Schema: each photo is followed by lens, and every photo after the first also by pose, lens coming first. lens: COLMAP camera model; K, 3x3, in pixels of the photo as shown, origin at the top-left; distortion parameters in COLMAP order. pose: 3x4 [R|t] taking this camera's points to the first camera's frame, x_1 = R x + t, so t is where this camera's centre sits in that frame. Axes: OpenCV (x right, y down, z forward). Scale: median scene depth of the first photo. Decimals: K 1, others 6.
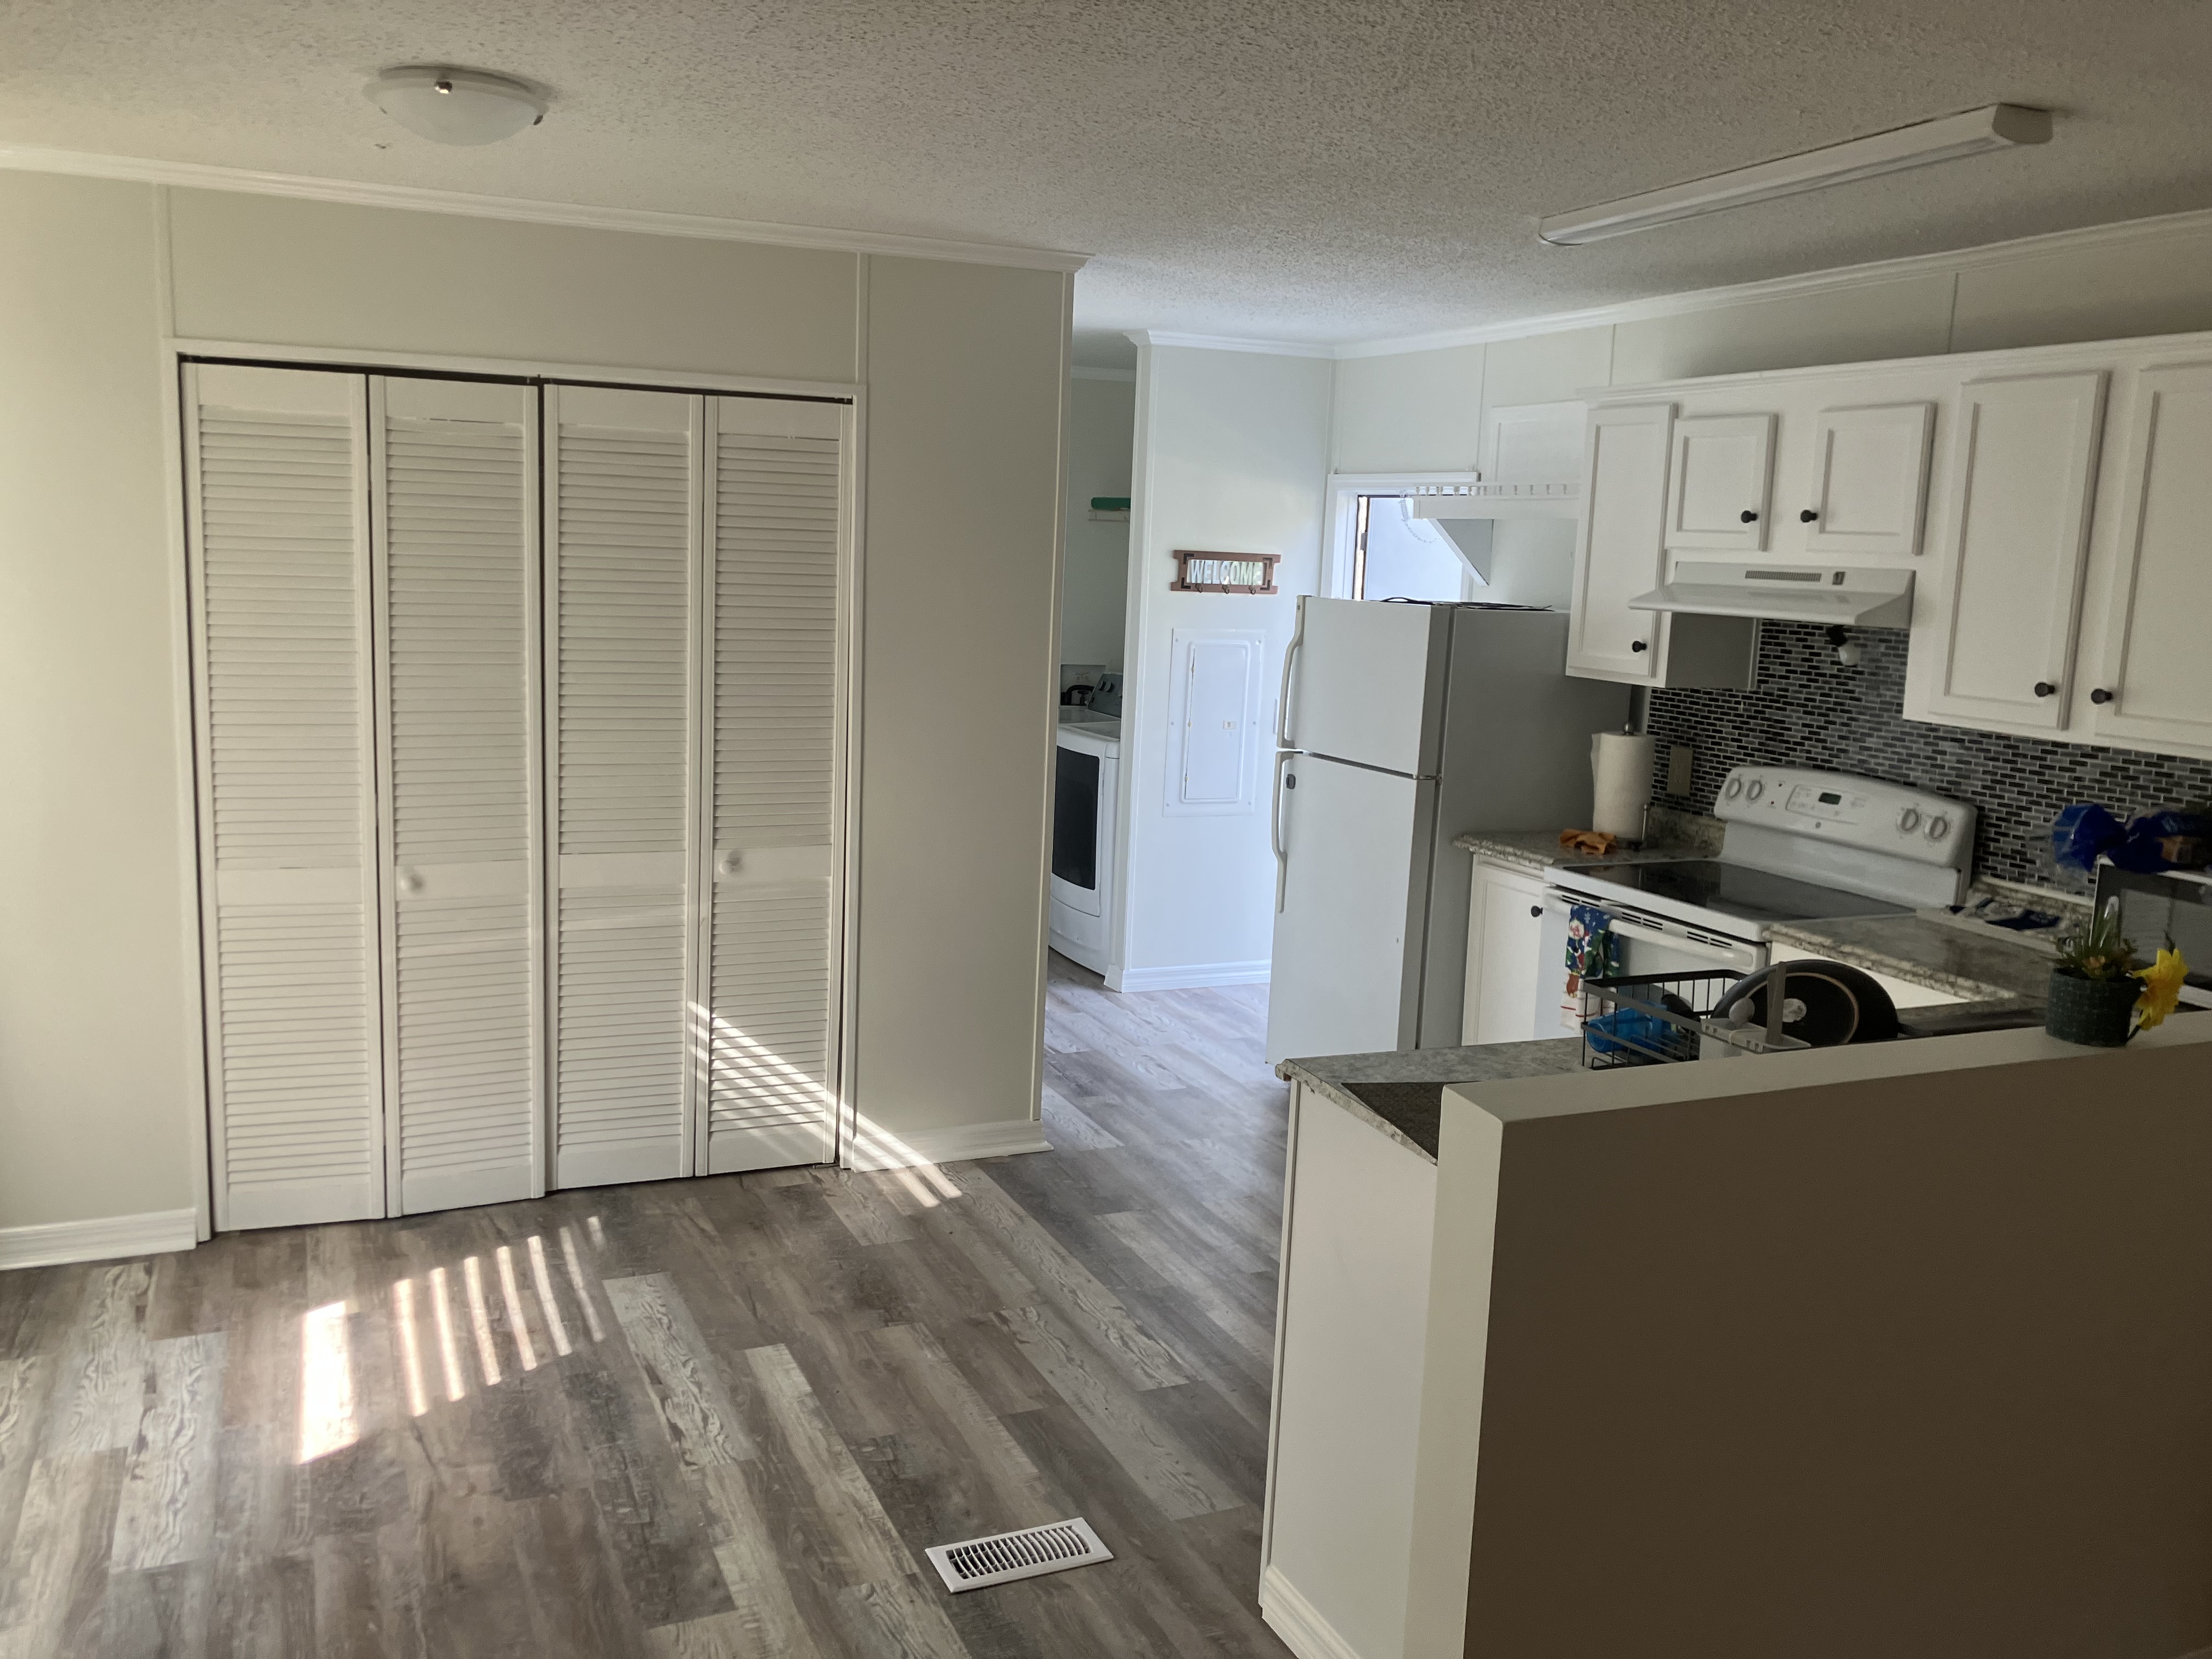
lens RADIAL K [[1805.2, 0, 1106.0], [0, 1805.2, 829.5], [0, 0, 1]] dist [0.120332, -0.210637]
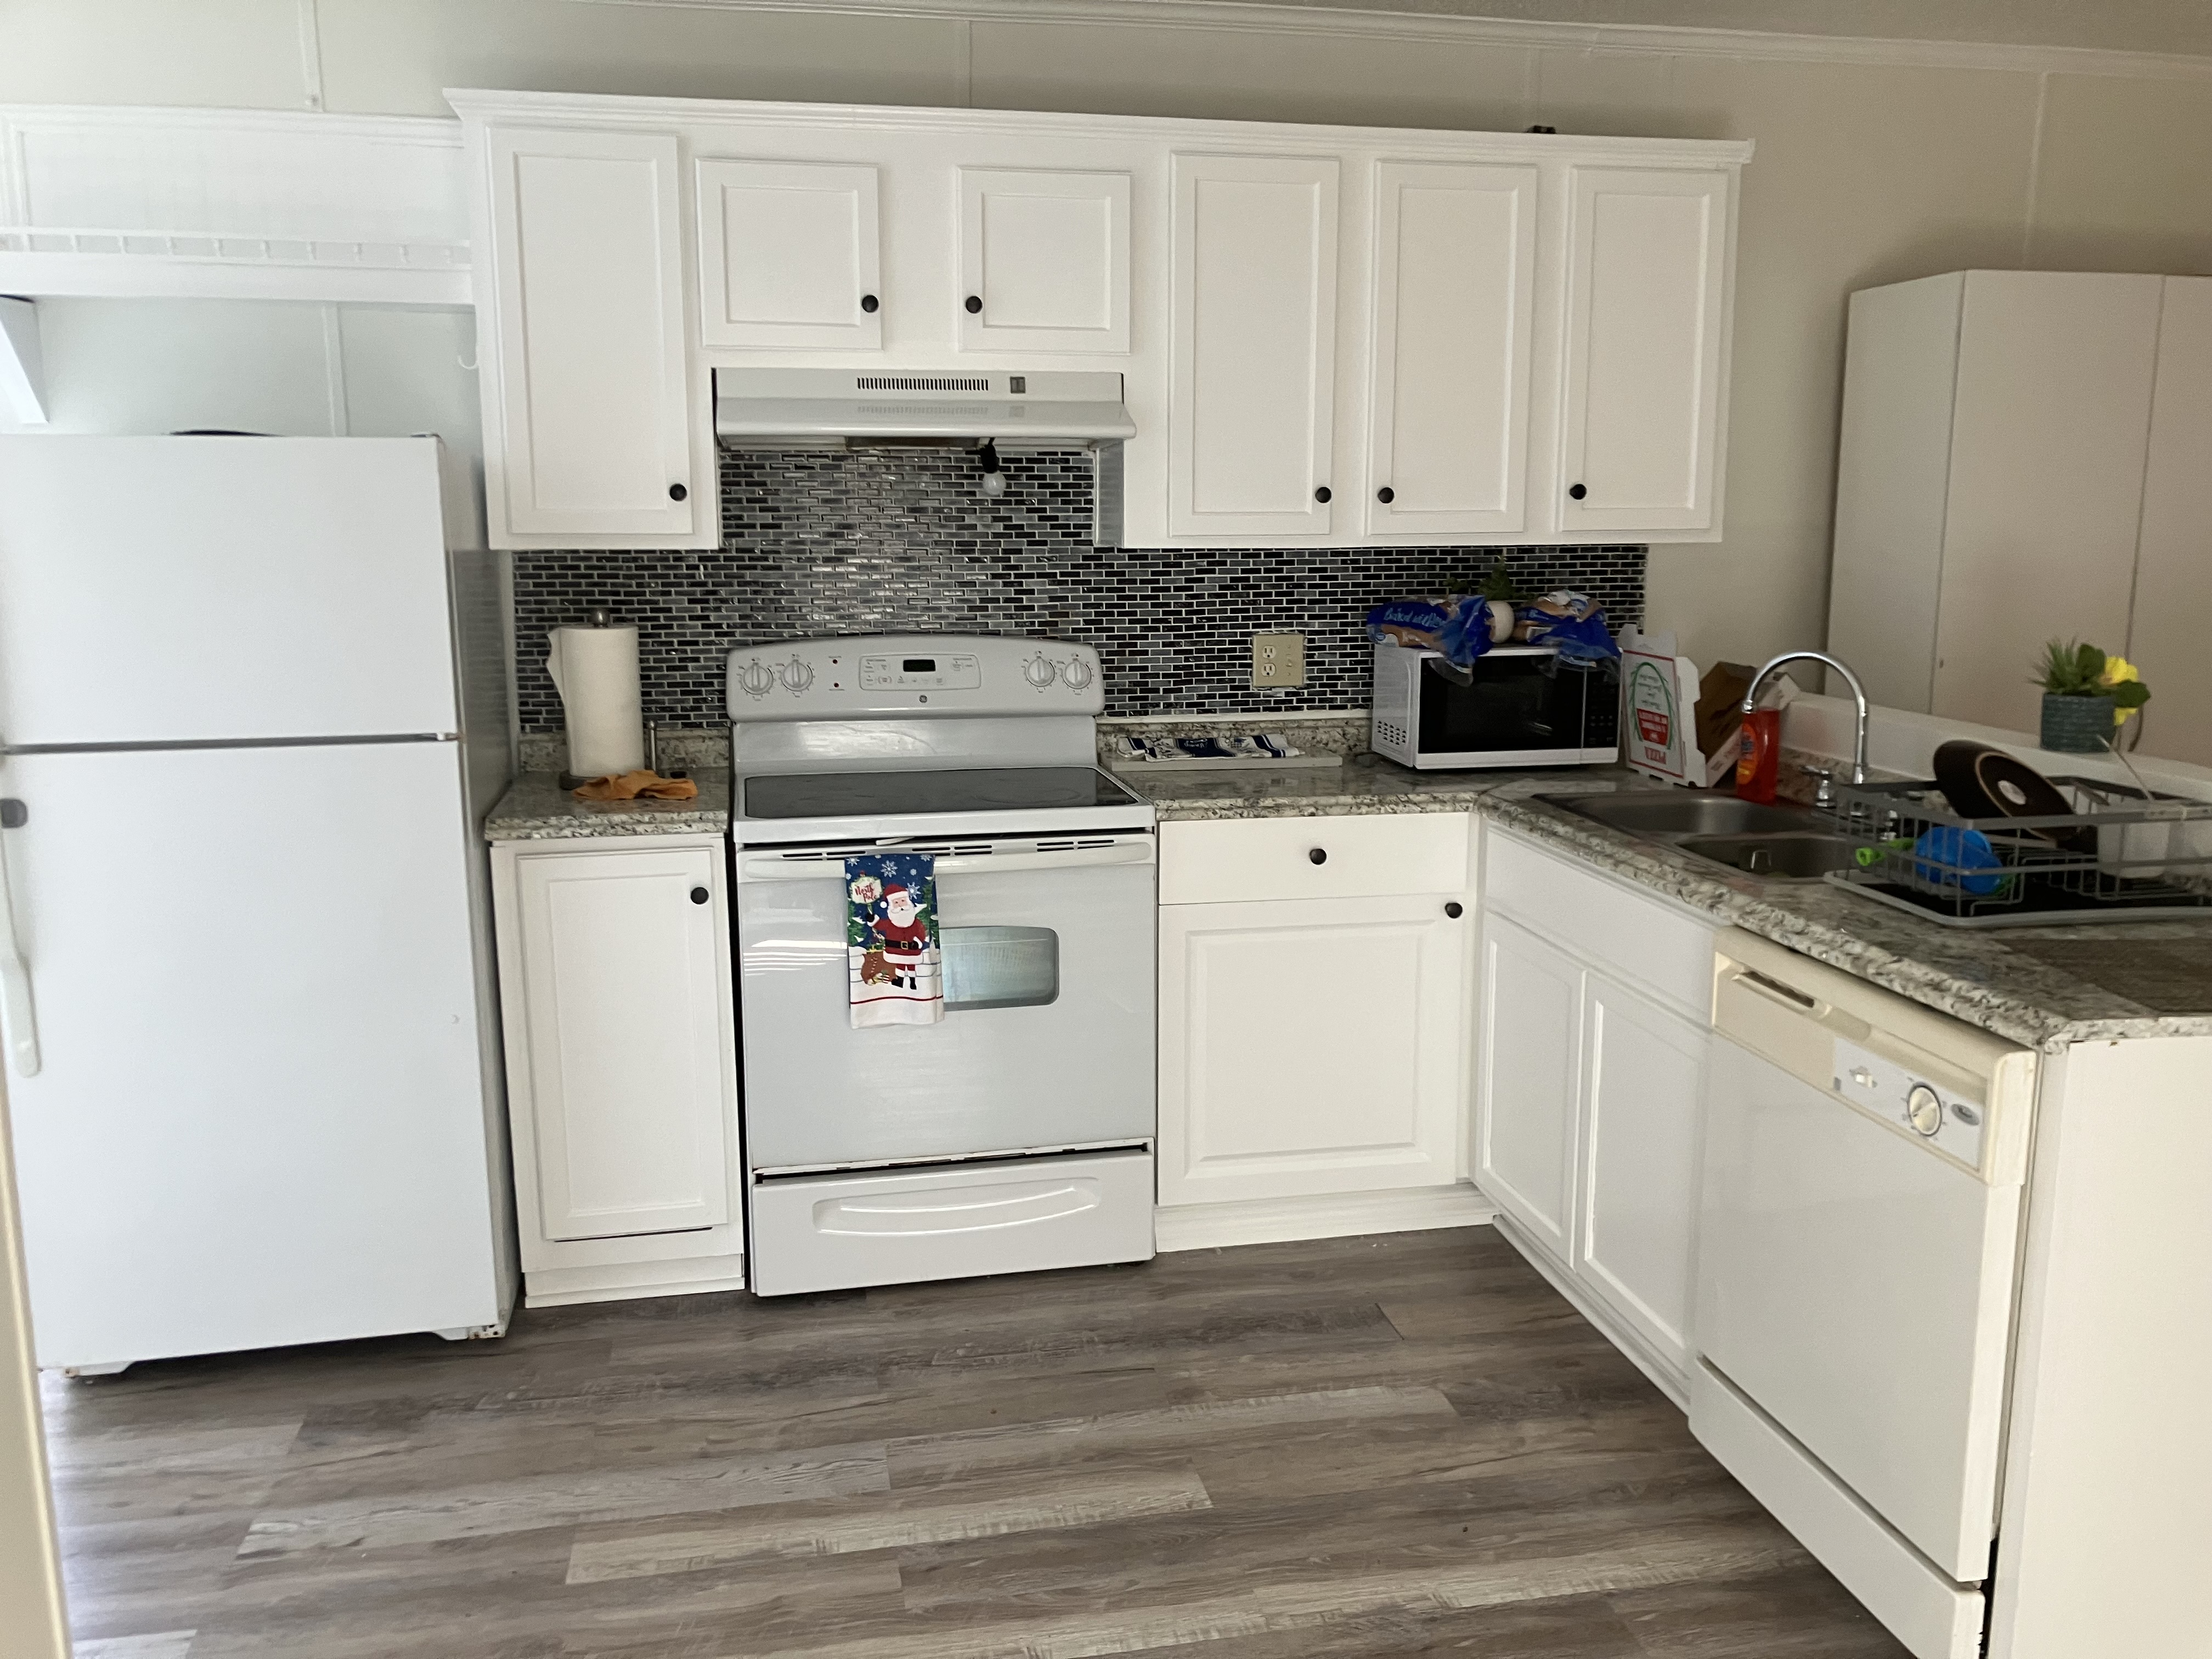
lens RADIAL K [[1805.2, 0, 1106.0], [0, 1805.2, 829.5], [0, 0, 1]] dist [0.120332, -0.210637]
pose [[0.212940, -0.209264, 0.954392, -0.398694], [0.163812, 0.970615, 0.176272, -0.078908], [-0.963235, 0.118806, 0.240963, 0.769158]]
